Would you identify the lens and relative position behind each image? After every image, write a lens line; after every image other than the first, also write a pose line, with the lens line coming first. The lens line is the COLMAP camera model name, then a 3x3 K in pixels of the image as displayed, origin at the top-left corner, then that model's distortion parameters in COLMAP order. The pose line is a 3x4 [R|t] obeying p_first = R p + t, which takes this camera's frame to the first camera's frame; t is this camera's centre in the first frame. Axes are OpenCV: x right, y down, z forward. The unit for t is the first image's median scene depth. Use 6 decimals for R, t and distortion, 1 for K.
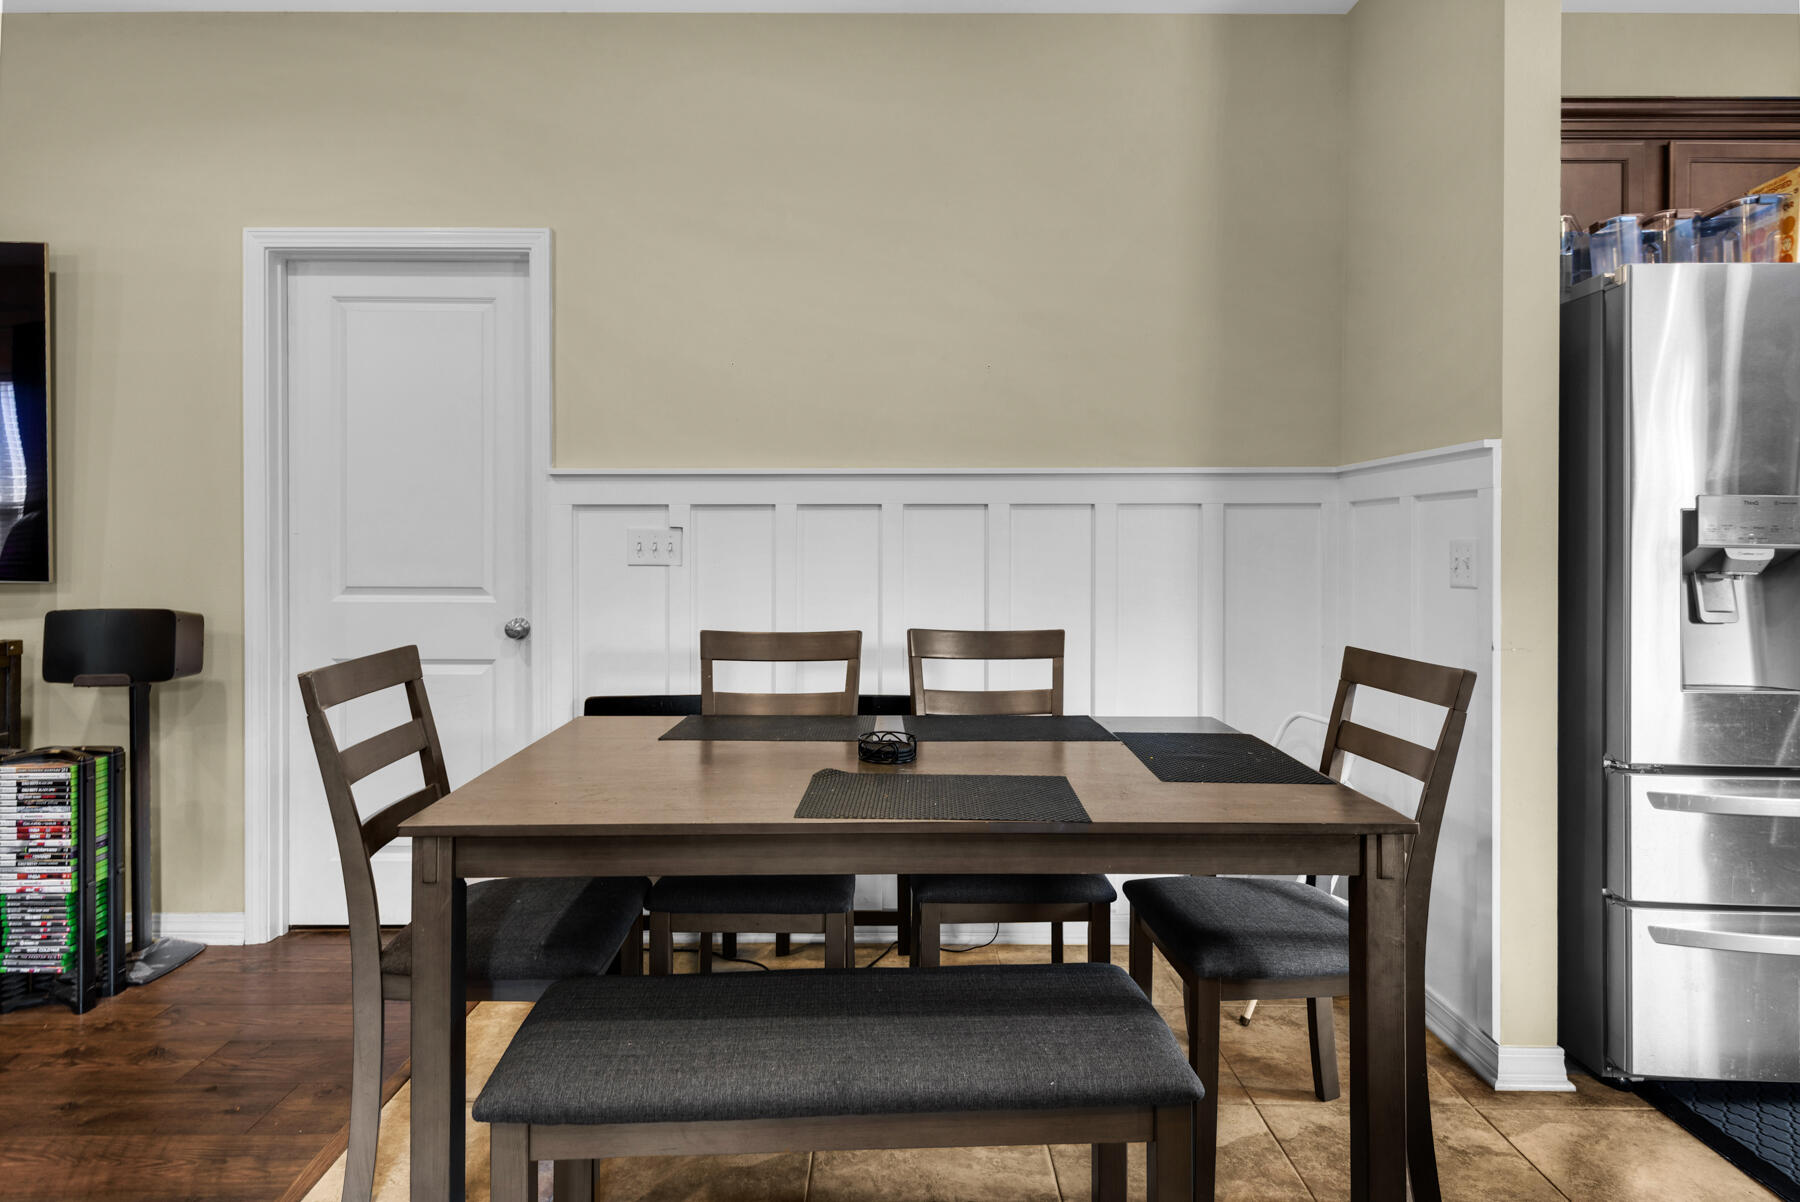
lens RADIAL K [[1001.0, 0, 856.4], [0, 1001.0, 542.0], [0, 0, 1]] dist [0.021057, -0.002851]
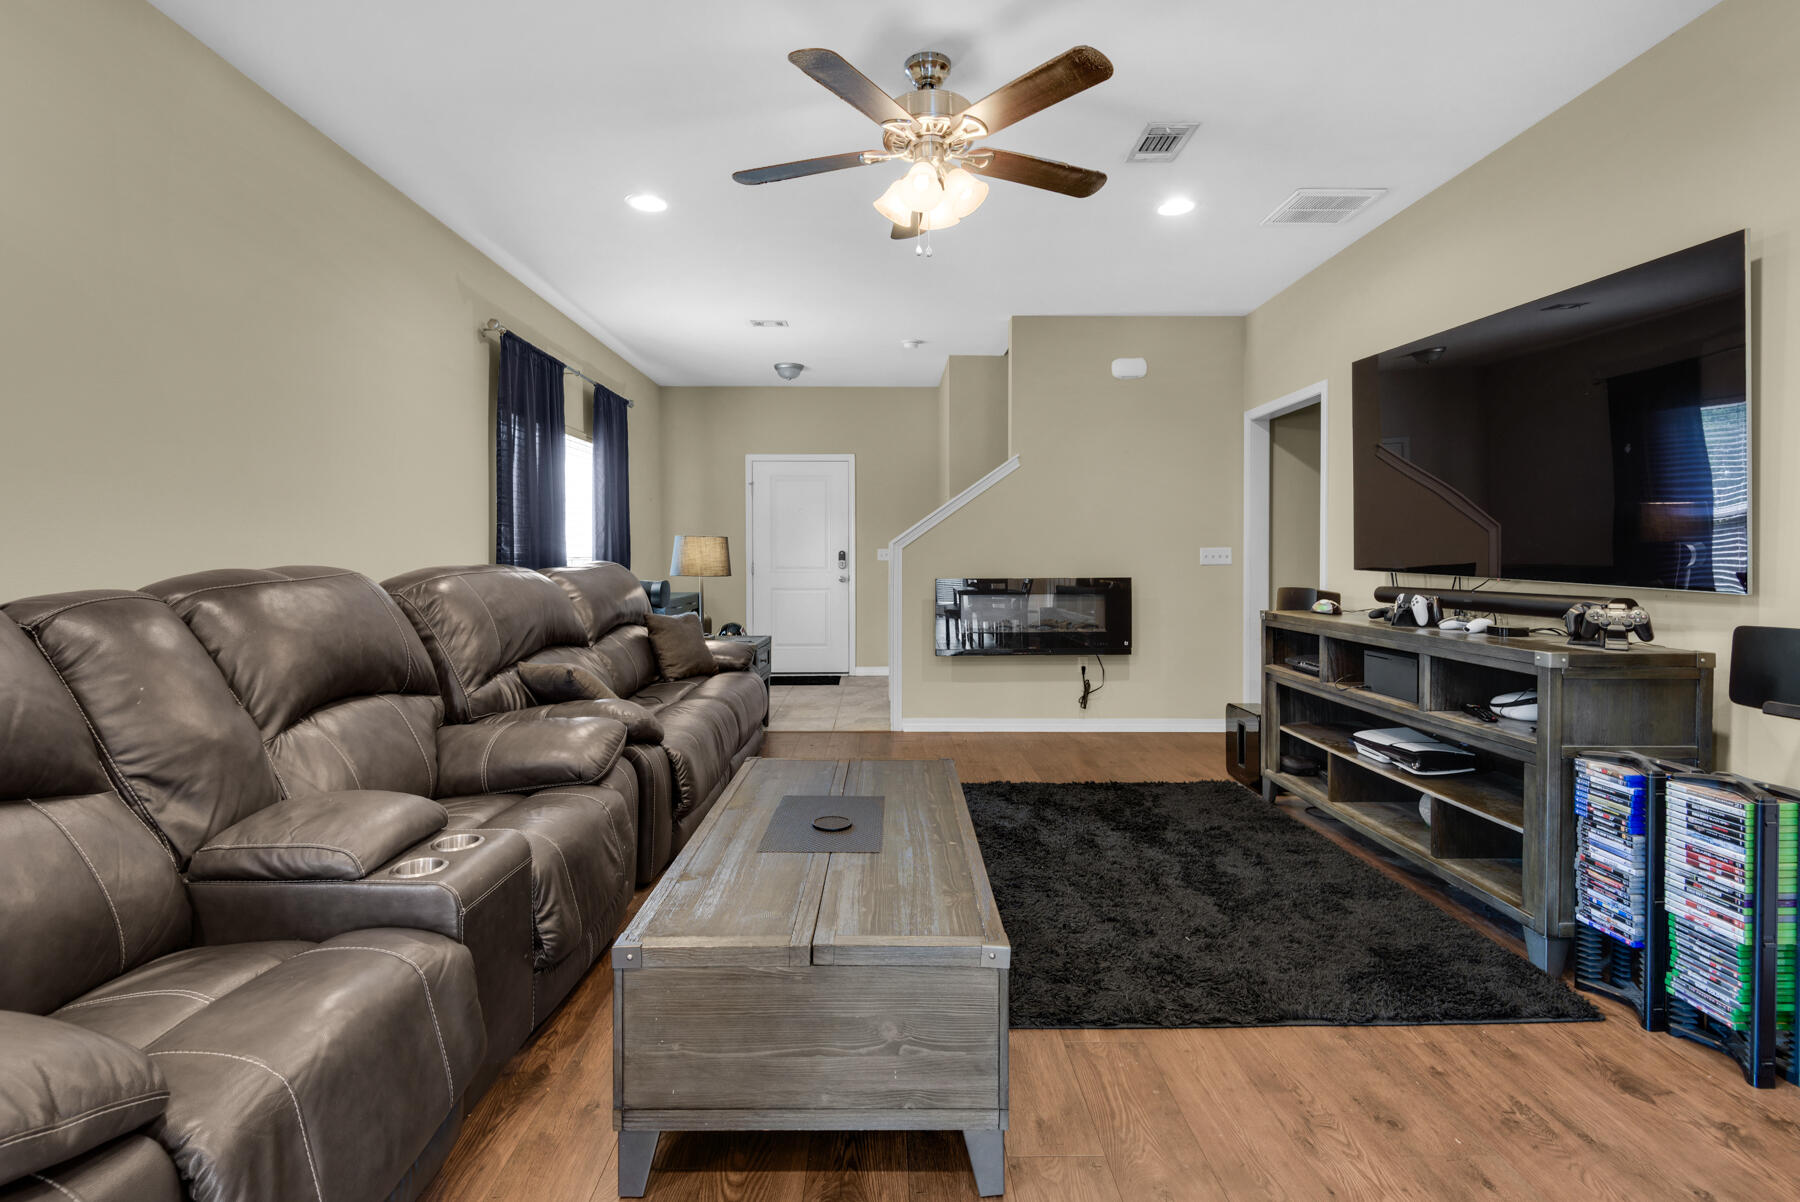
lens RADIAL K [[830.3, 0, 903.8], [0, 830.3, 565.7], [0, 0, 1]] dist [0.005640, -0.003363]
pose [[0.044007, 0.016300, -0.998898, -0.082737], [-0.000616, 0.999867, 0.016289, 0.001640], [0.999031, -0.000102, 0.044012, 0.231135]]
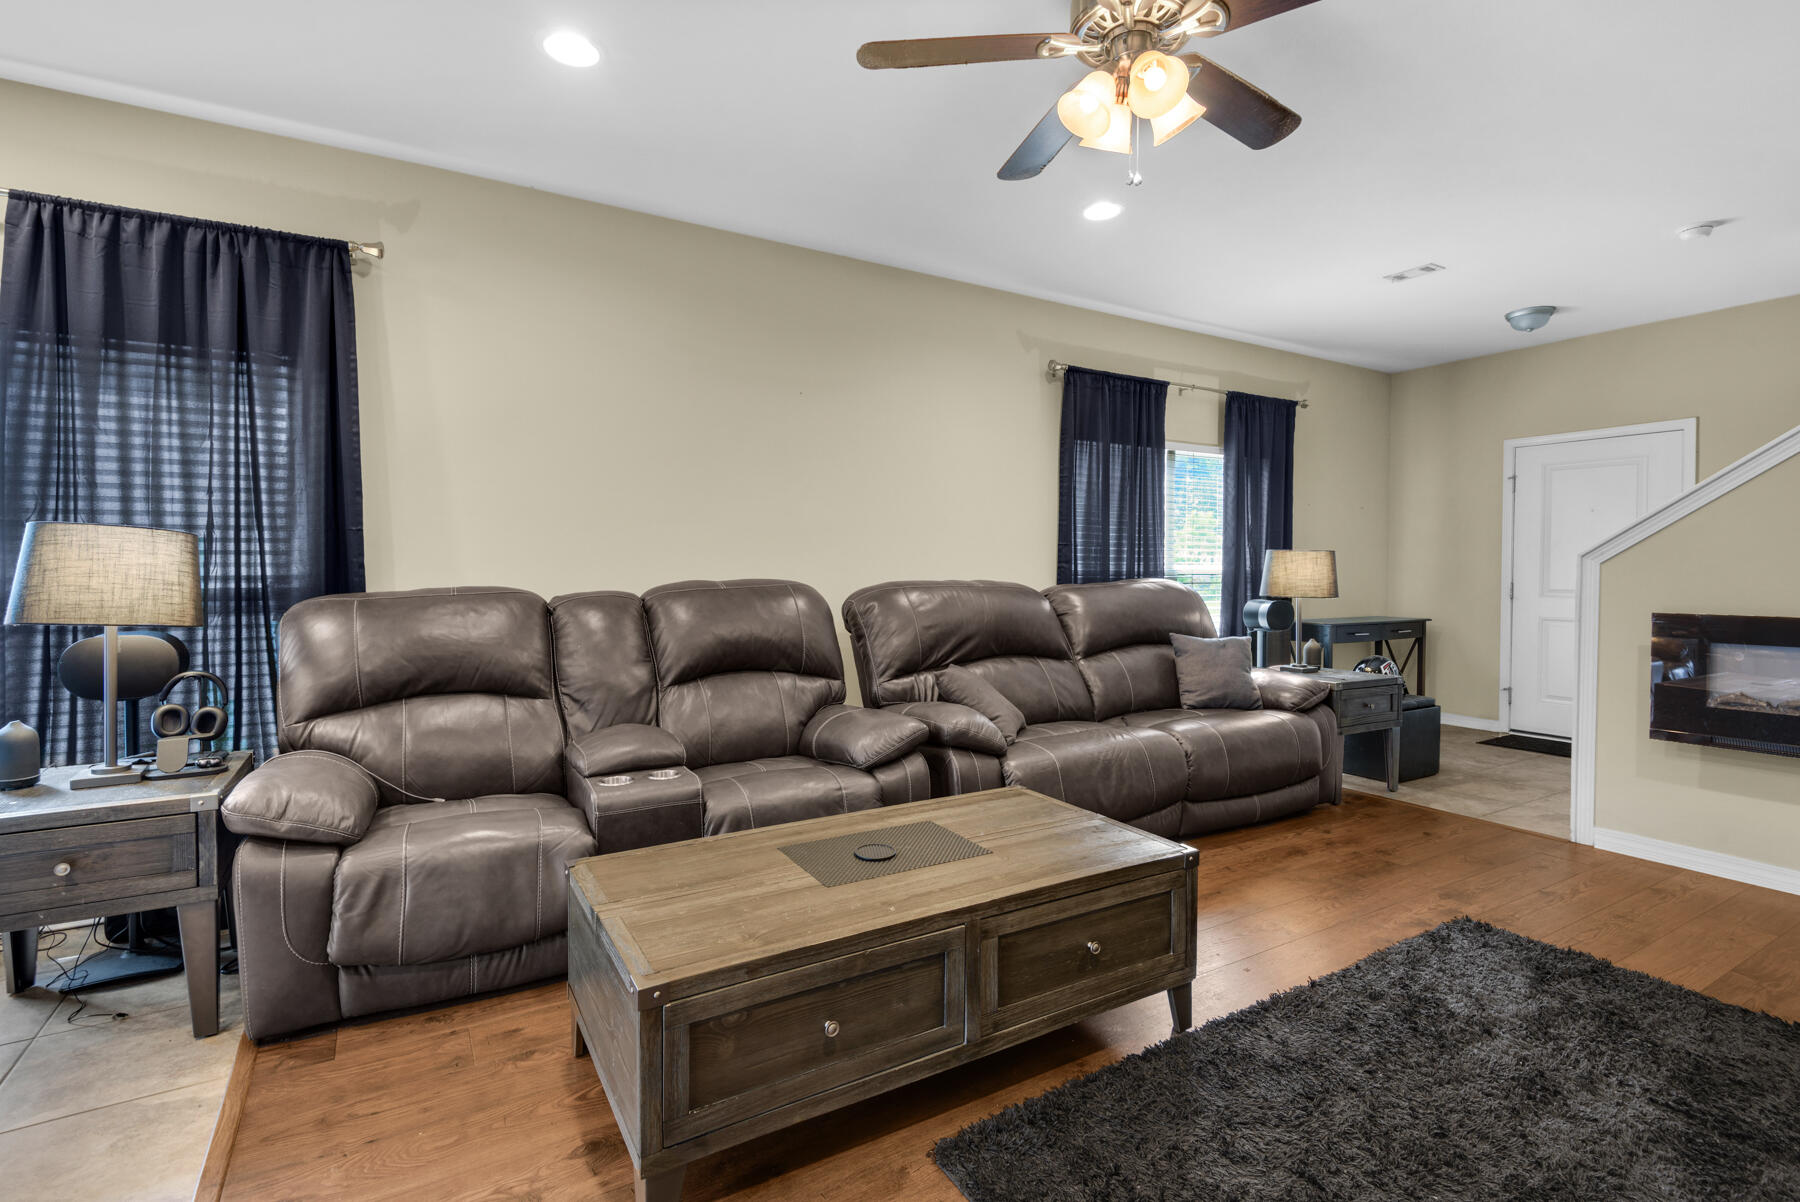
lens RADIAL K [[830.3, 0, 890.5], [0, 830.3, 586.4], [0, 0, 1]] dist [0.005640, -0.003363]
pose [[-0.838976, 0.011984, -0.544036, -0.612836], [-0.000154, 0.999752, 0.022260, -0.000459], [0.544168, 0.018759, -0.838767, 1.050832]]
